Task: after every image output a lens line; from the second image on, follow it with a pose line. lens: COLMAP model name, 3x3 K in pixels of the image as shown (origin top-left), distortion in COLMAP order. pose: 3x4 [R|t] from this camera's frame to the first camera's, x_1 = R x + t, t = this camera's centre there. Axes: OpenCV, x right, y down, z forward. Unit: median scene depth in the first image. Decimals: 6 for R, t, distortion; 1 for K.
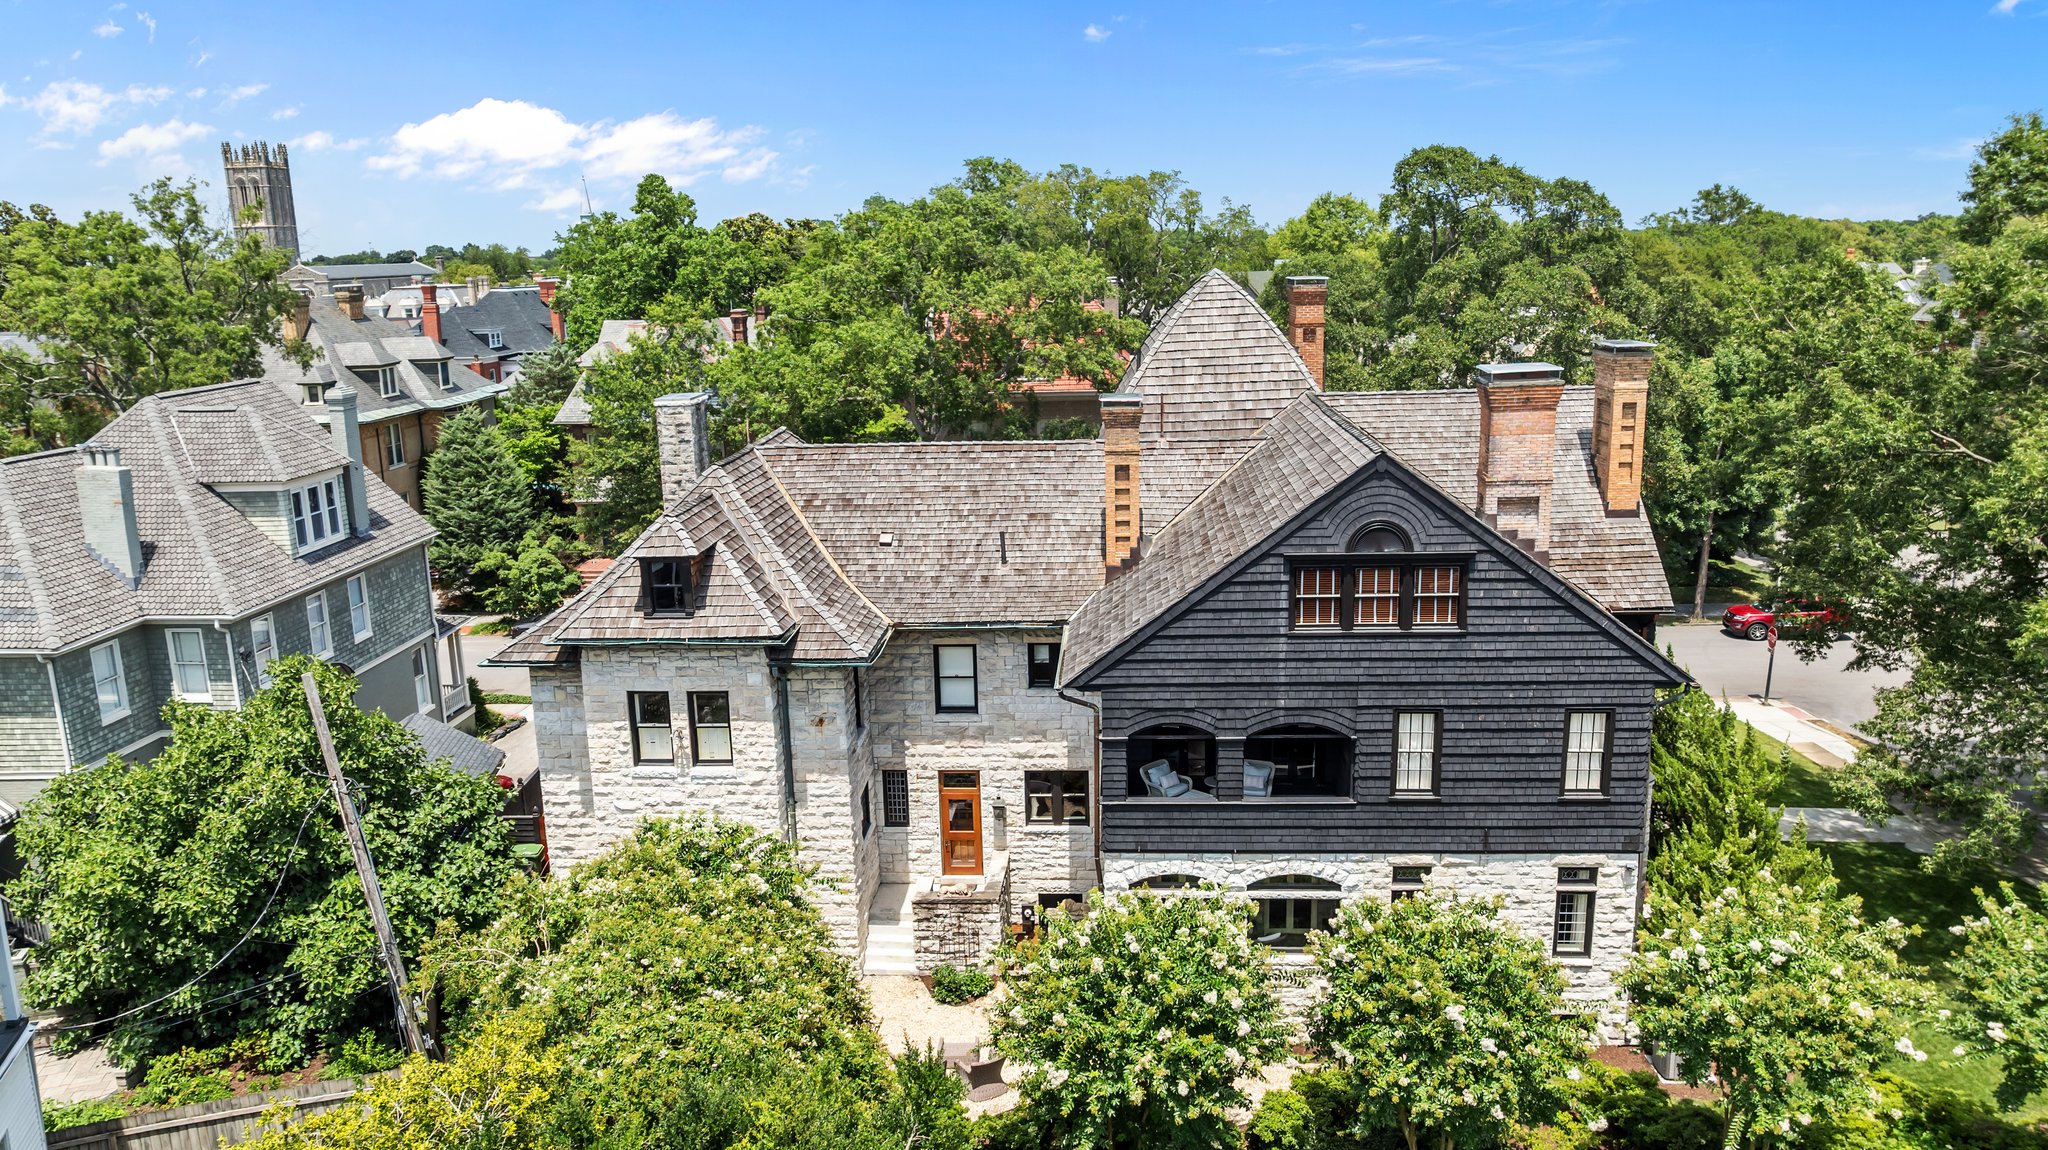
lens RADIAL K [[1393.5, 0, 1024.0], [0, 1393.5, 575.0], [0, 0, 1]] dist [-0.002962, -0.000479]
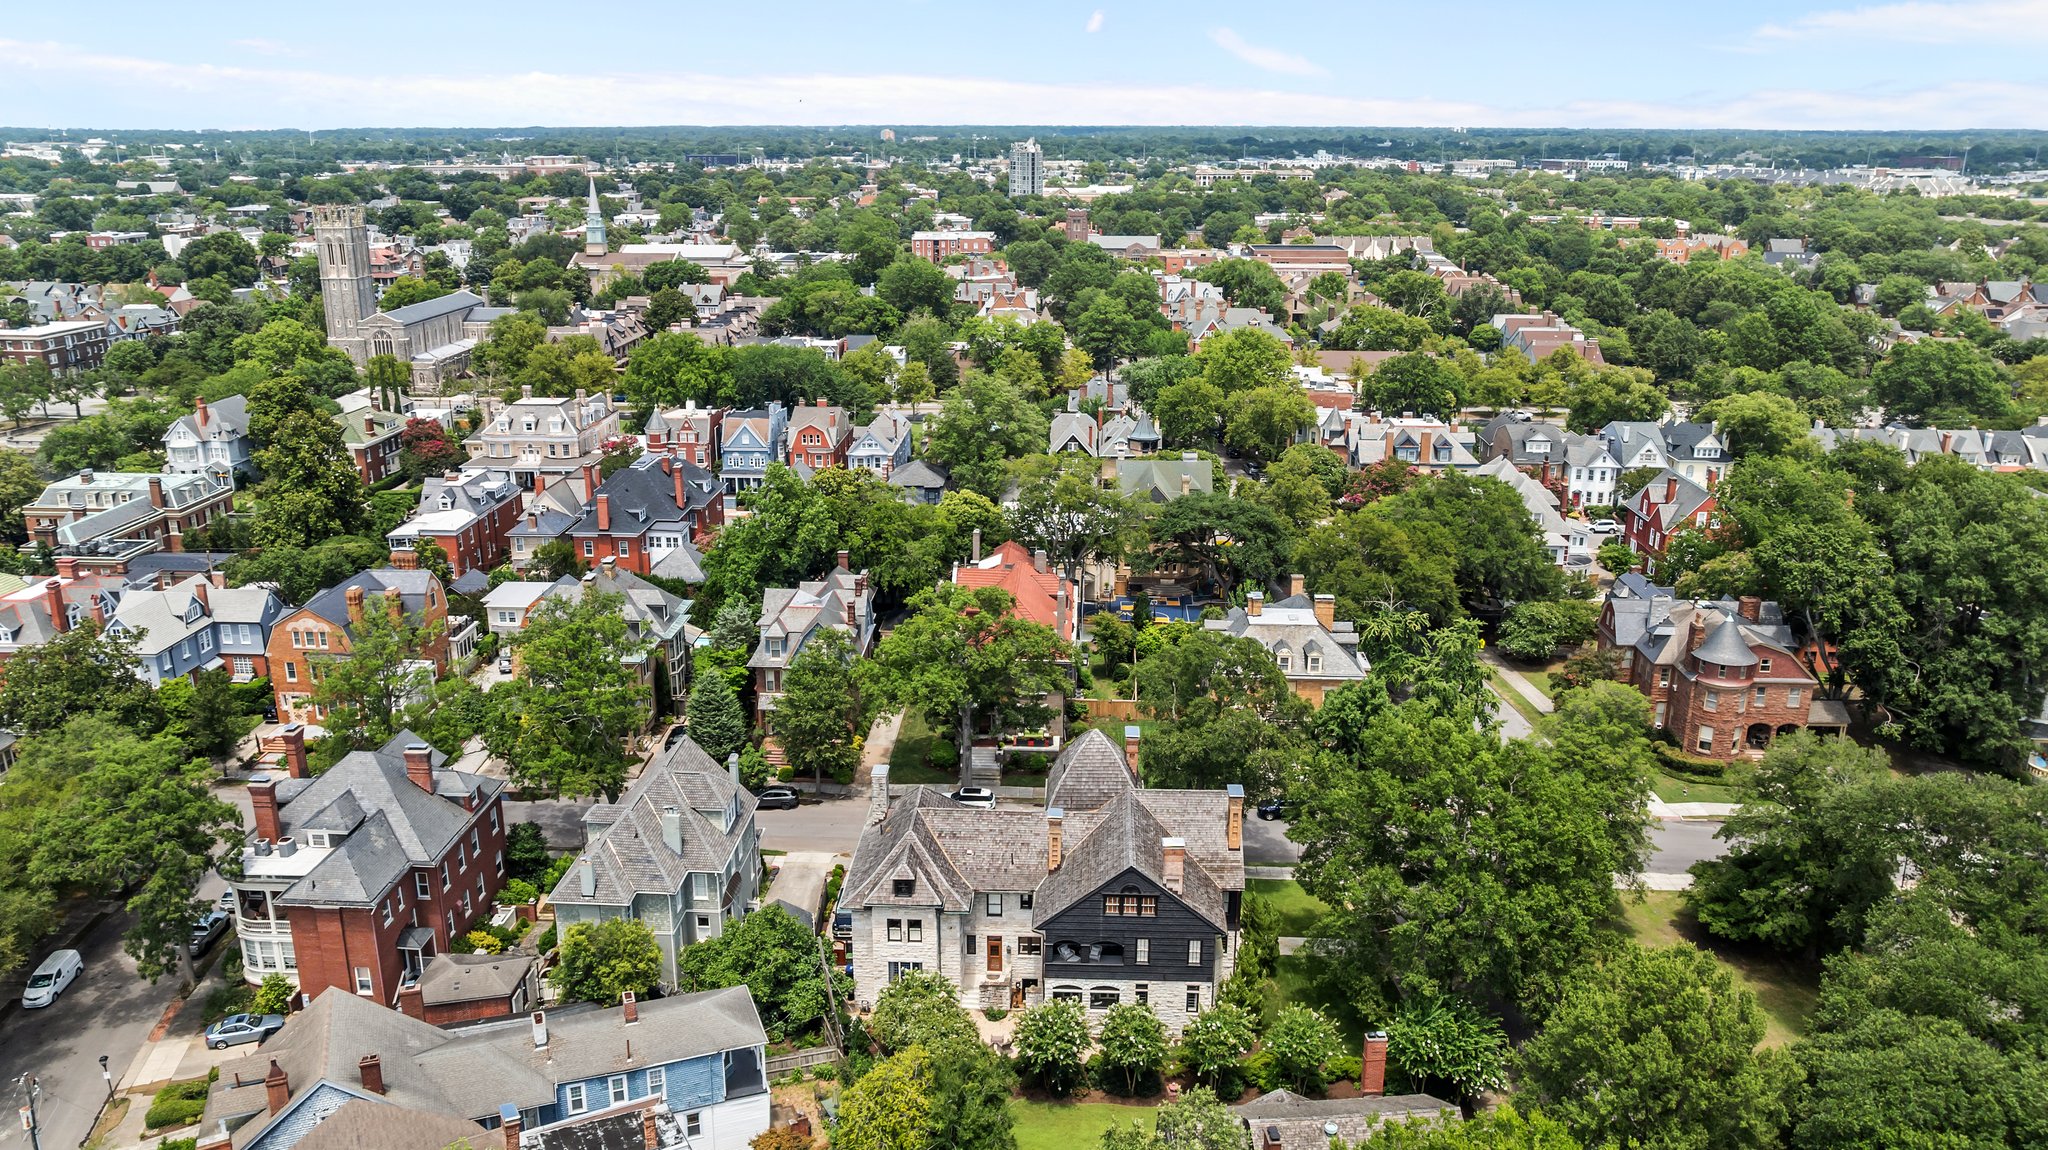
lens RADIAL K [[1488.5, 0, 1024.0], [0, 1488.5, 575.0], [0, 0, 1]] dist [0.021830, 0.000678]
pose [[0.999352, 0.020946, 0.029286, -0.100291], [-0.023298, 0.996326, 0.082415, -0.915421], [-0.027452, -0.083043, 0.996168, -2.118469]]
